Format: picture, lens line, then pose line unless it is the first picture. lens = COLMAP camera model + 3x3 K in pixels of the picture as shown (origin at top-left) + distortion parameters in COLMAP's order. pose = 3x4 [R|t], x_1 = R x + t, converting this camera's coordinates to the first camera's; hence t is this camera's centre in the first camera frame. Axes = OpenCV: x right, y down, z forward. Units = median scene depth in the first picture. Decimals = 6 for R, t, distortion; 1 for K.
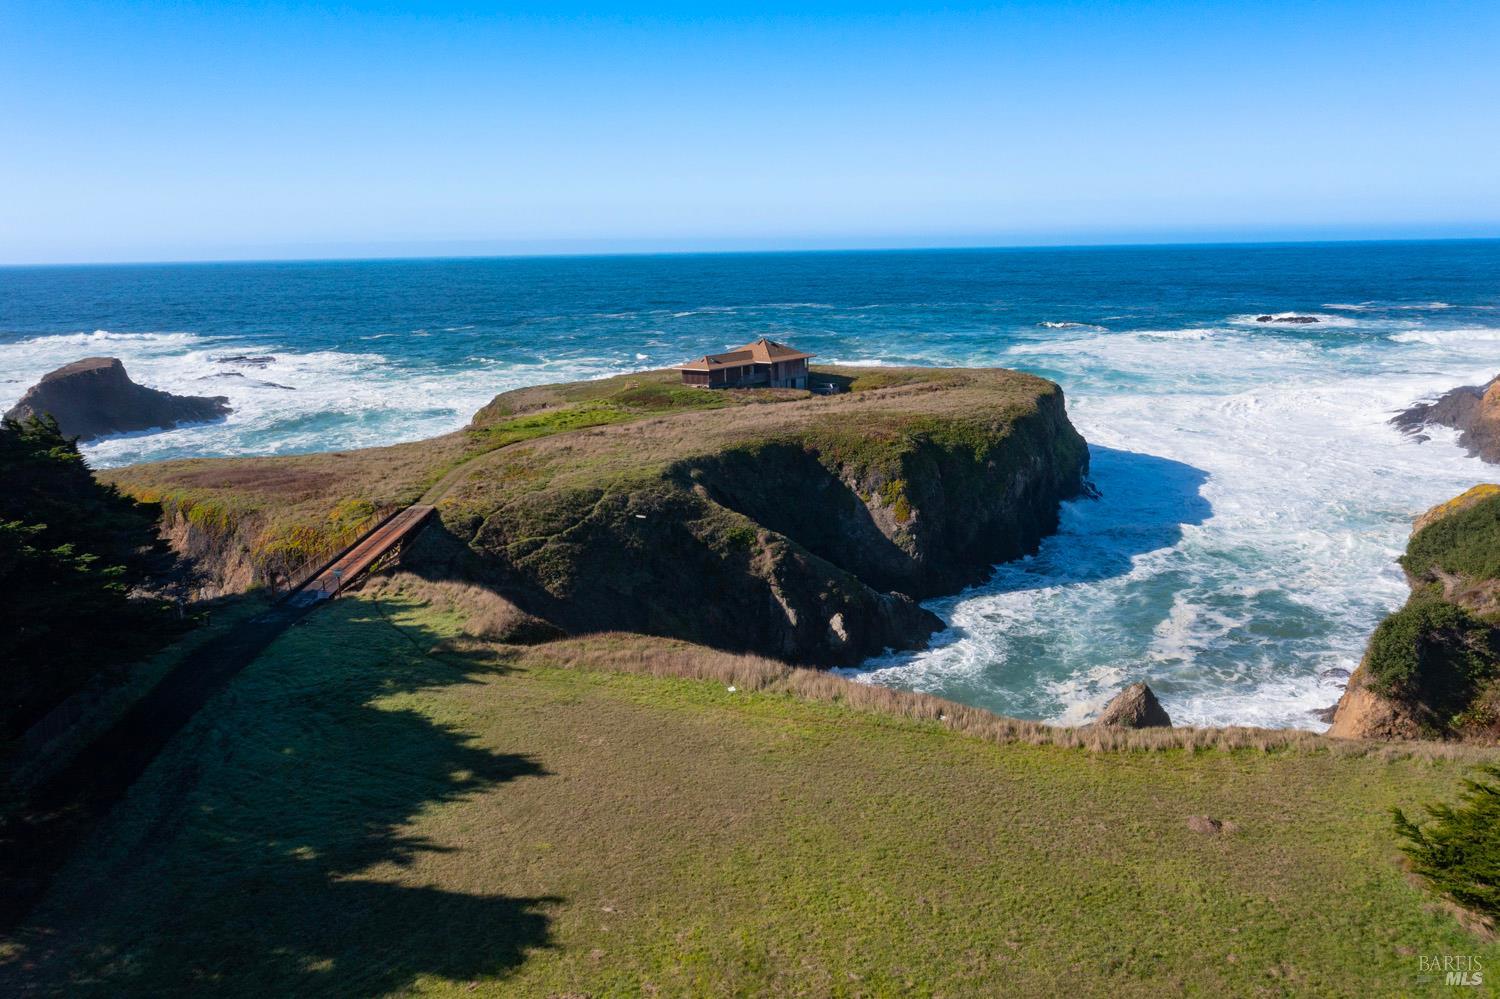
lens RADIAL K [[1173.4, 0, 753.4], [0, 1173.4, 500.9], [0, 0, 1]] dist [-0.009915, 0.000601]
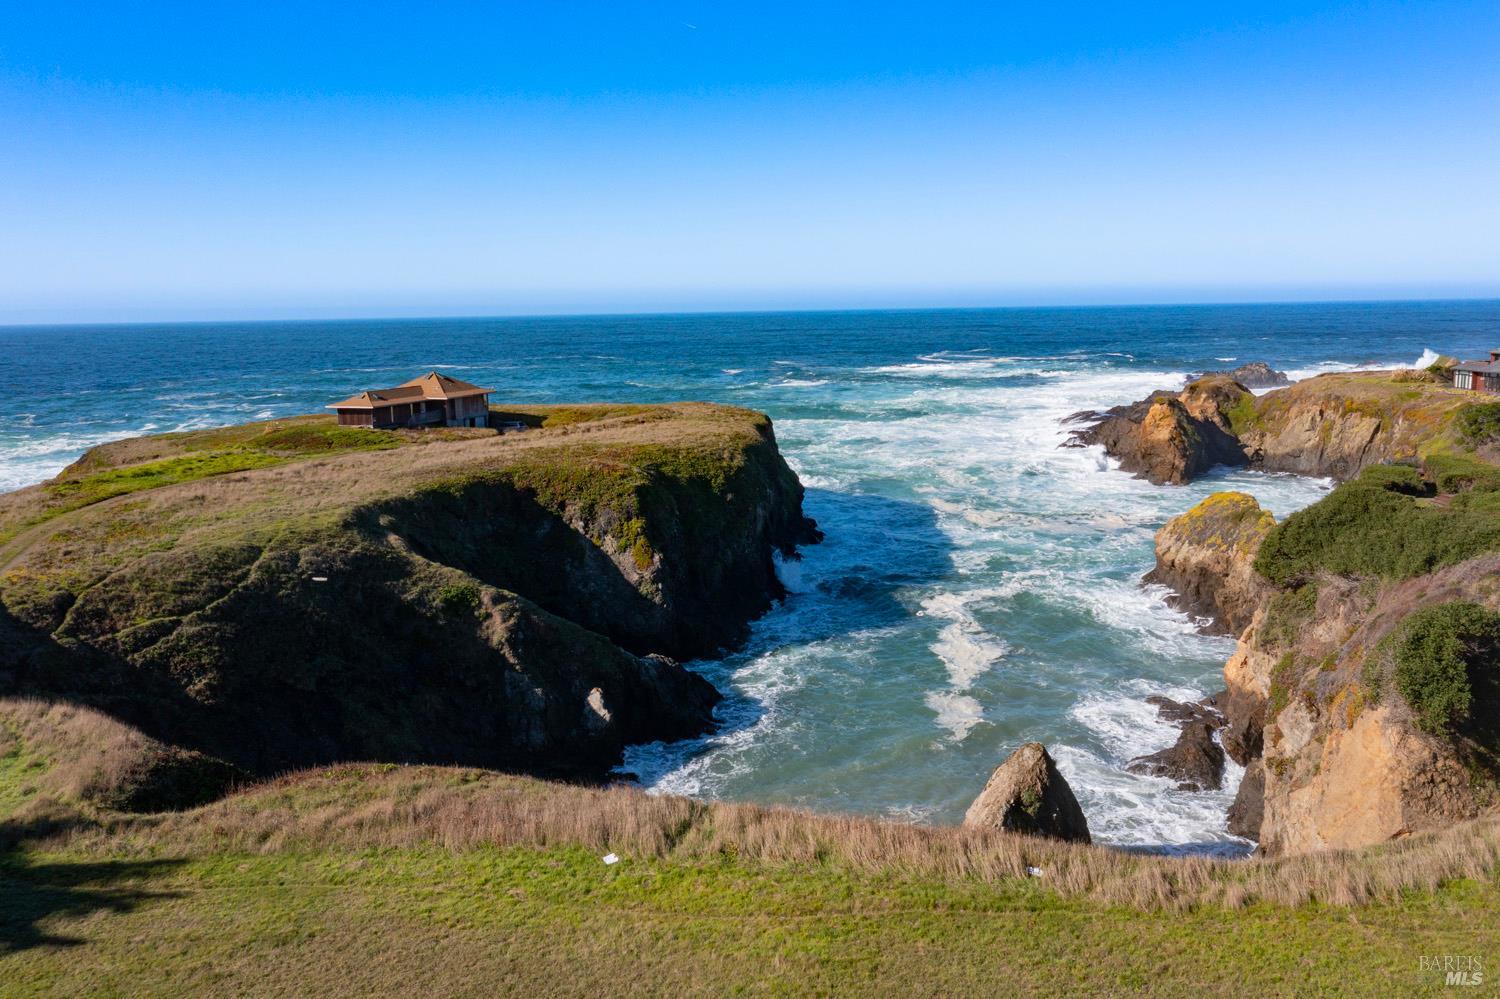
lens RADIAL K [[1173.4, 0, 753.4], [0, 1173.4, 500.9], [0, 0, 1]] dist [-0.009915, 0.000601]
pose [[0.953882, -0.048068, 0.296308, -0.048371], [0.063406, 0.997088, -0.042365, 0.011731], [-0.293409, 0.059199, 0.954152, 0.212895]]
